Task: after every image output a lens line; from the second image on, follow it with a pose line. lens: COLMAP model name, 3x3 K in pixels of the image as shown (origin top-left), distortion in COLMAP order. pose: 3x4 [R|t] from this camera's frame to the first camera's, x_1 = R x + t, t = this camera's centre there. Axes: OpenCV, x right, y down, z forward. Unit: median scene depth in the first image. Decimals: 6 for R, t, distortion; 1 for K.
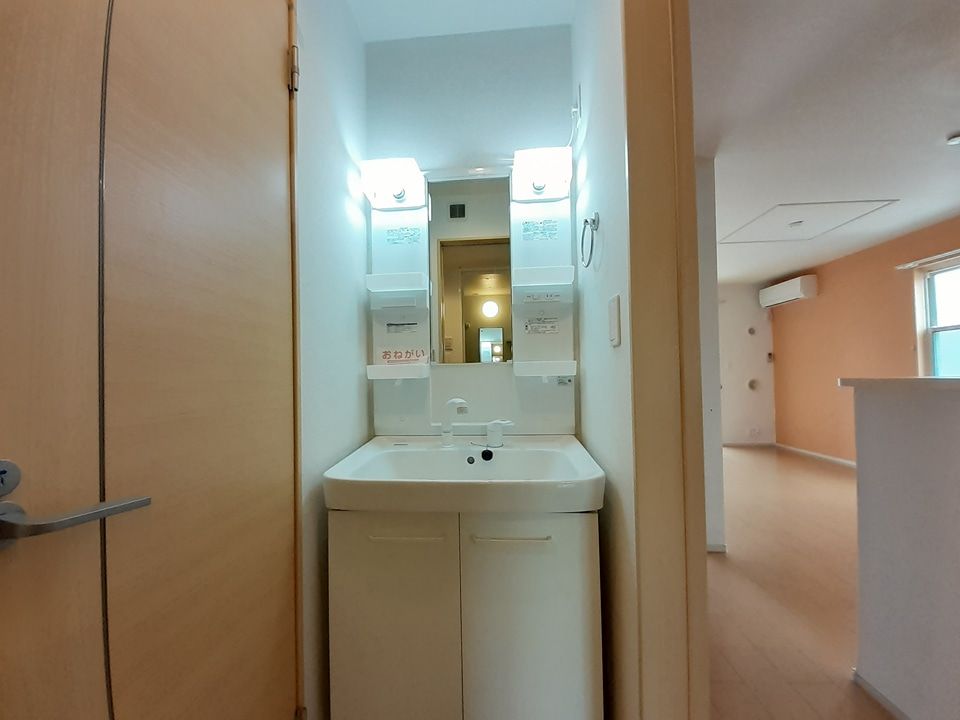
lens RADIAL K [[381.5, 0, 481.2], [0, 381.5, 364.7], [0, 0, 1]] dist [-0.000924, -0.000472]
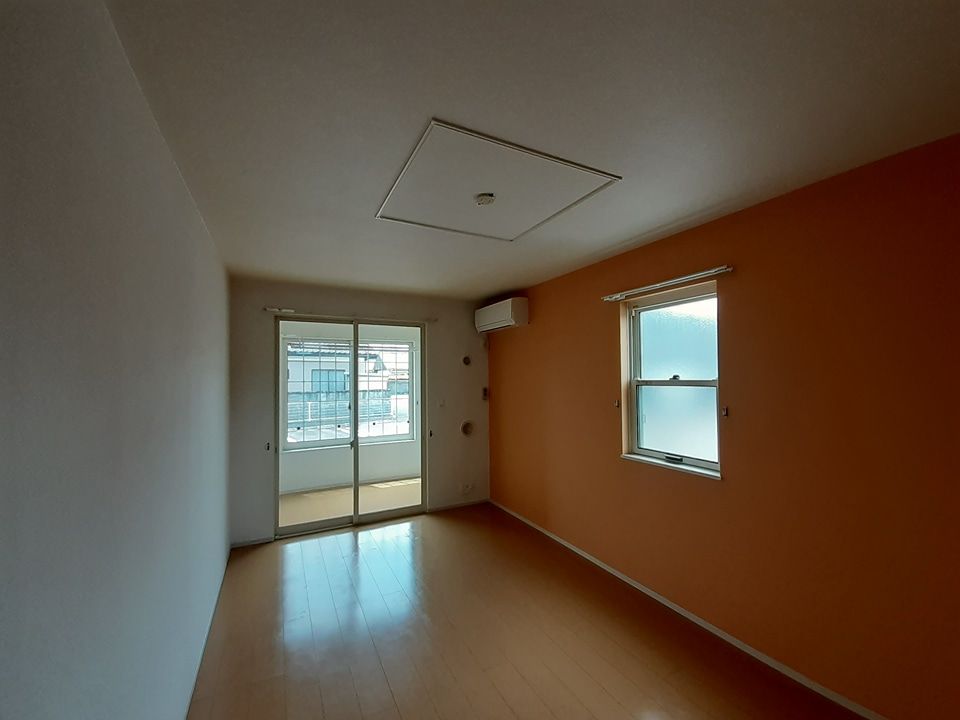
lens RADIAL K [[381.5, 0, 476.4], [0, 381.5, 362.2], [0, 0, 1]] dist [-0.000924, -0.000472]
pose [[0.850581, 0.021433, 0.525407, 0.373627], [-0.015628, 0.999758, -0.015483, -0.086957], [-0.525612, 0.004959, 0.850710, 0.381552]]
